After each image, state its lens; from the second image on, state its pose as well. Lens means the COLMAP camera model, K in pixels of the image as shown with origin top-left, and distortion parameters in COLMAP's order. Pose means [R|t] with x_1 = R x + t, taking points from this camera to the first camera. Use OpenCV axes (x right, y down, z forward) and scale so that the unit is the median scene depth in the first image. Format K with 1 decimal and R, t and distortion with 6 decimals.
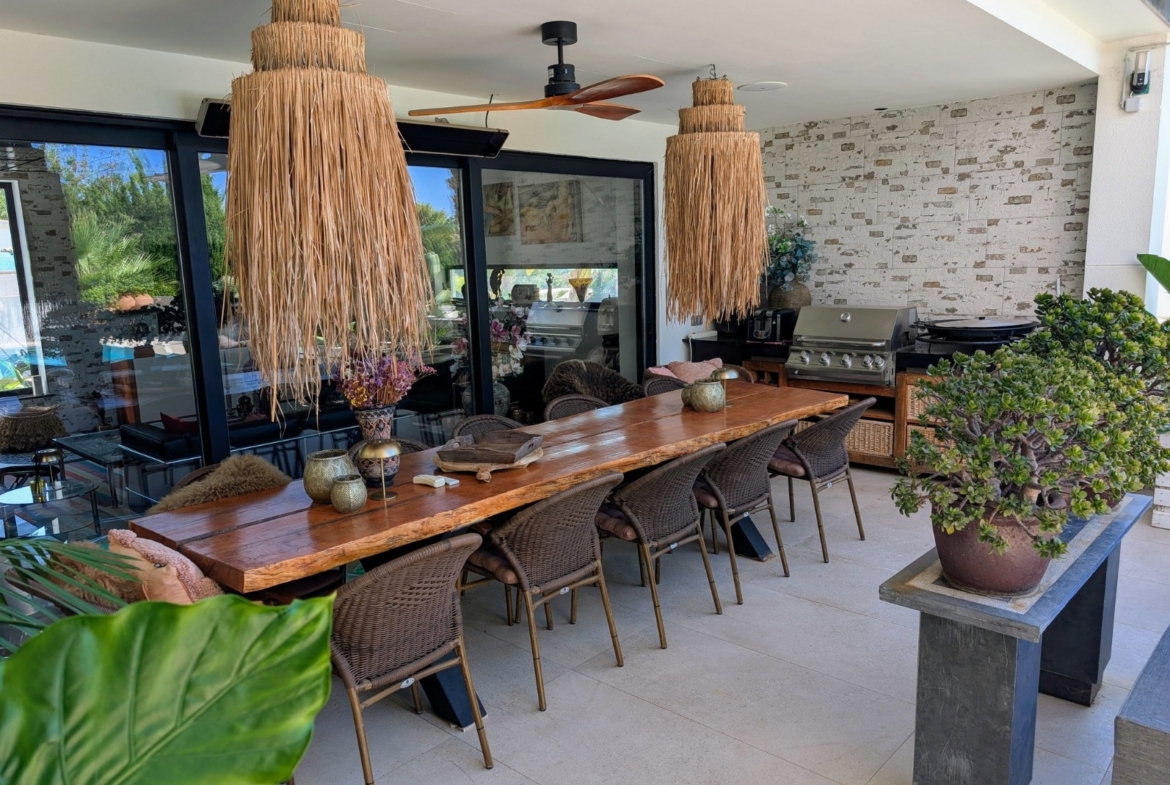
lens RADIAL K [[837.1, 0, 582.3], [0, 837.1, 394.4], [0, 0, 1]] dist [0.012279, -0.006499]
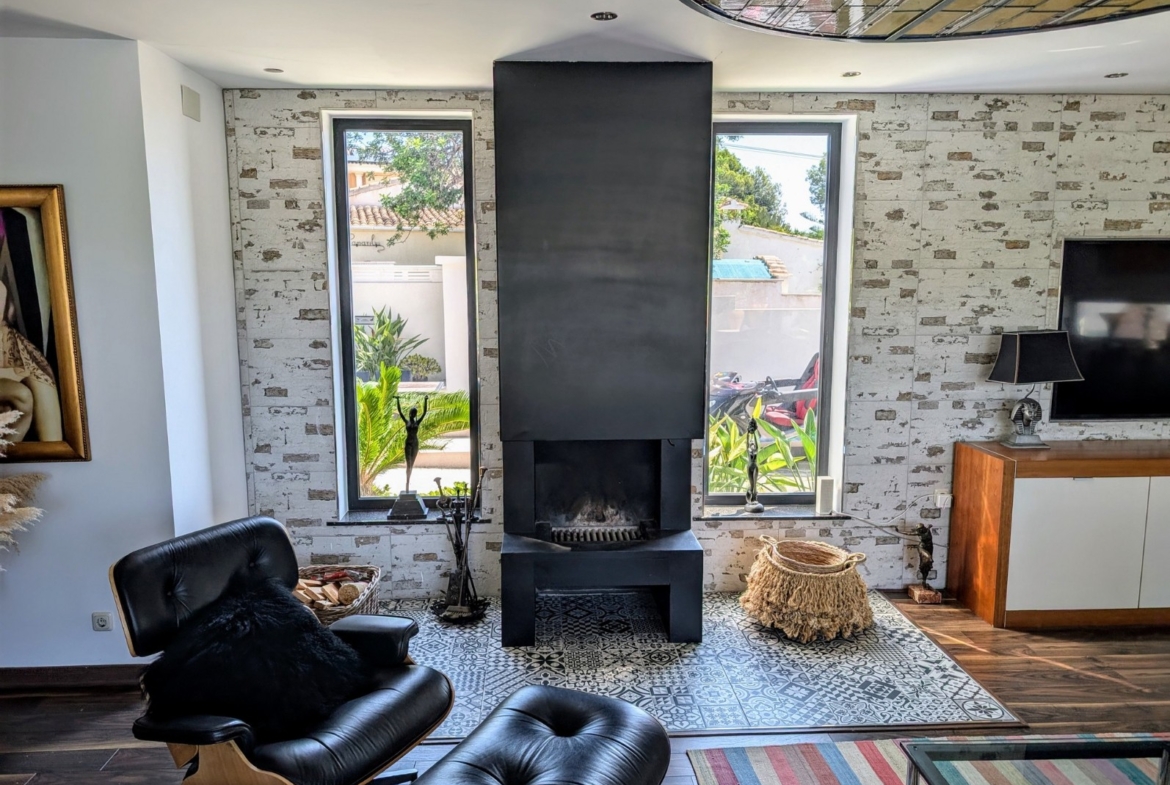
lens RADIAL K [[840.9, 0, 585.0], [0, 840.9, 392.5], [0, 0, 1]] dist [0.044398, -0.052296]
pose [[0.707877, 0.124231, -0.695325, -0.492245], [-0.140041, 0.989554, 0.034231, -0.093785], [0.692314, 0.073143, 0.717879, 0.630389]]
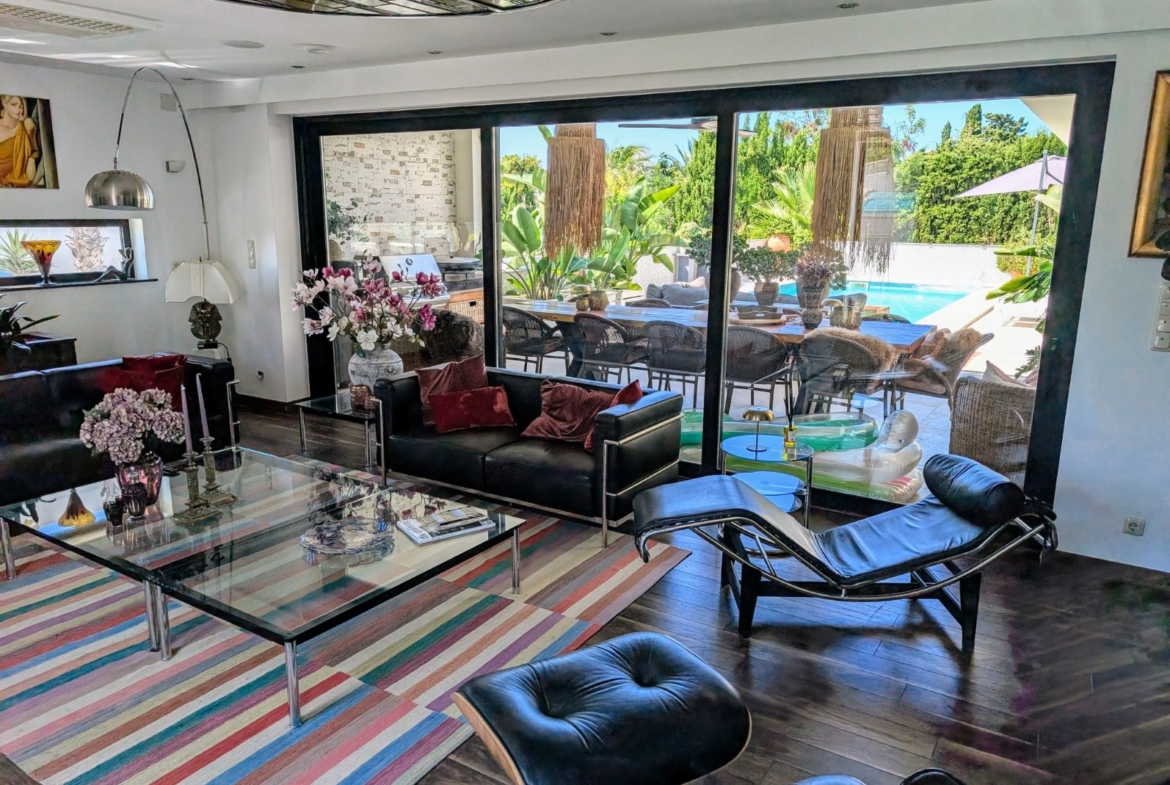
lens RADIAL K [[840.9, 0, 585.0], [0, 840.9, 392.5], [0, 0, 1]] dist [0.044398, -0.052296]
pose [[-0.178658, -0.183739, 0.966603, -1.048198], [0.162281, 0.963451, 0.213135, -0.127033], [-0.970436, 0.194940, -0.142311, 0.914446]]
